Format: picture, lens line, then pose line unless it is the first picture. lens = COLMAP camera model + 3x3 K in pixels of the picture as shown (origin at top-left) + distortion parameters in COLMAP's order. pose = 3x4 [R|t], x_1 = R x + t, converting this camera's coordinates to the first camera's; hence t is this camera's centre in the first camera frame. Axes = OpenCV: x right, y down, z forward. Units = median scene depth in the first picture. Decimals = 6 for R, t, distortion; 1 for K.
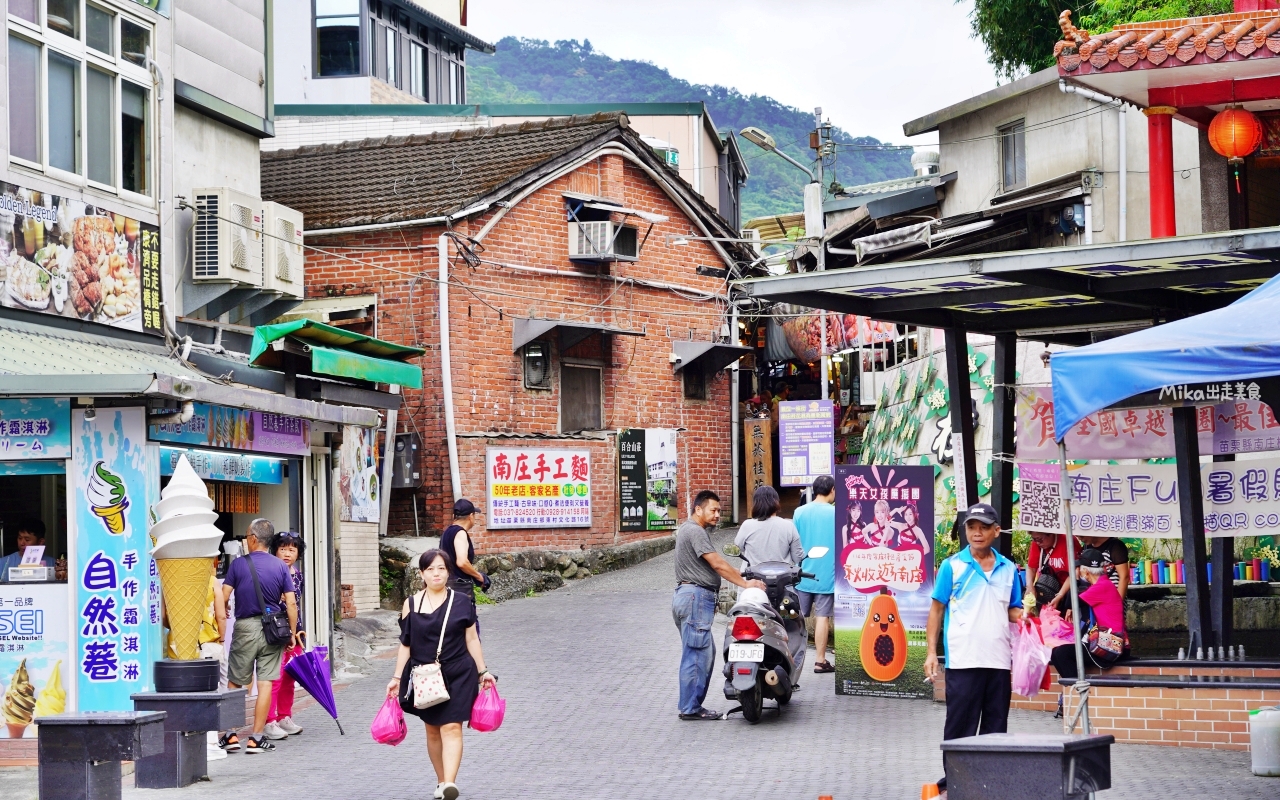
lens RADIAL K [[2874.6, 0, 640.2], [0, 2874.6, 399.3], [0, 0, 1]] dist [0.076904, 0.000000]
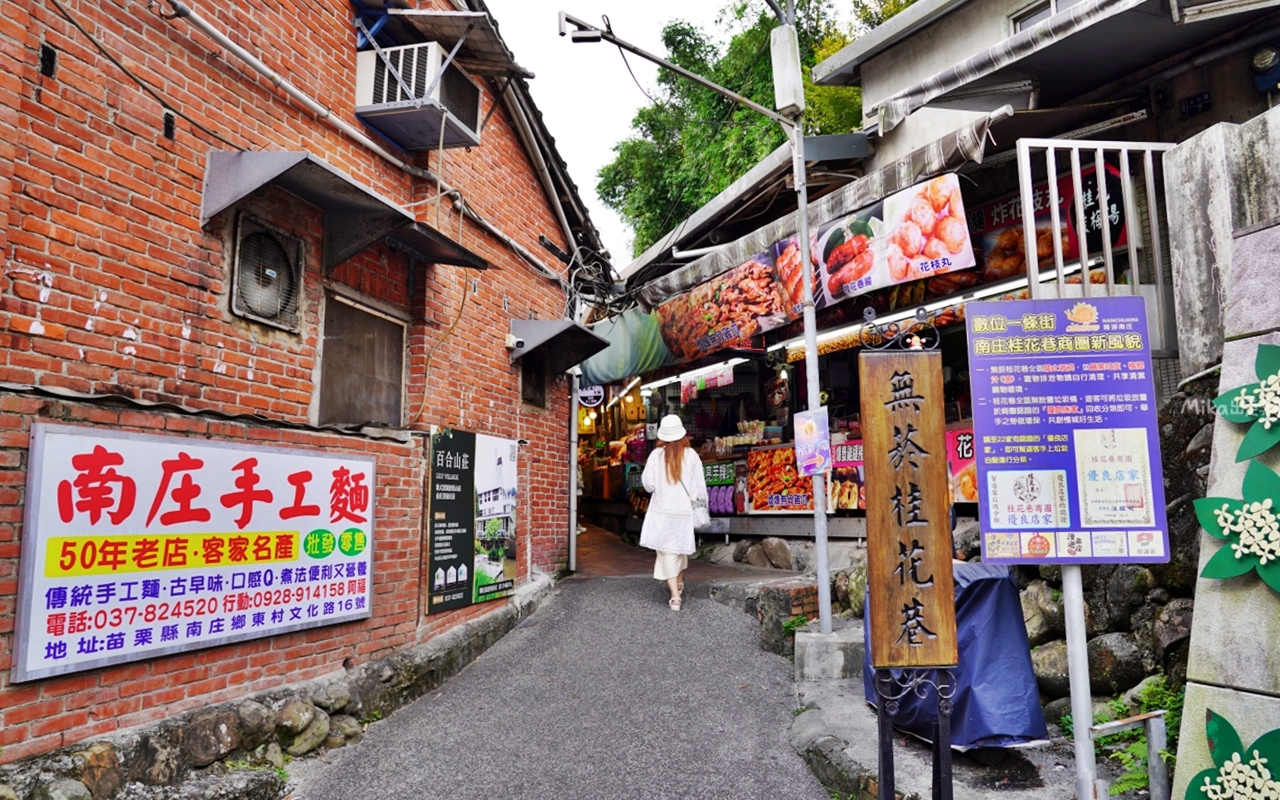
lens RADIAL K [[882.9, 0, 636.6], [0, 882.9, 399.3], [0, 0, 1]] dist [-0.012556, -0.001079]
pose [[0.969496, 0.045248, 0.240893, -0.010765], [-0.023464, 0.995432, -0.092544, 0.020187], [-0.243980, 0.084068, 0.966129, 0.834320]]
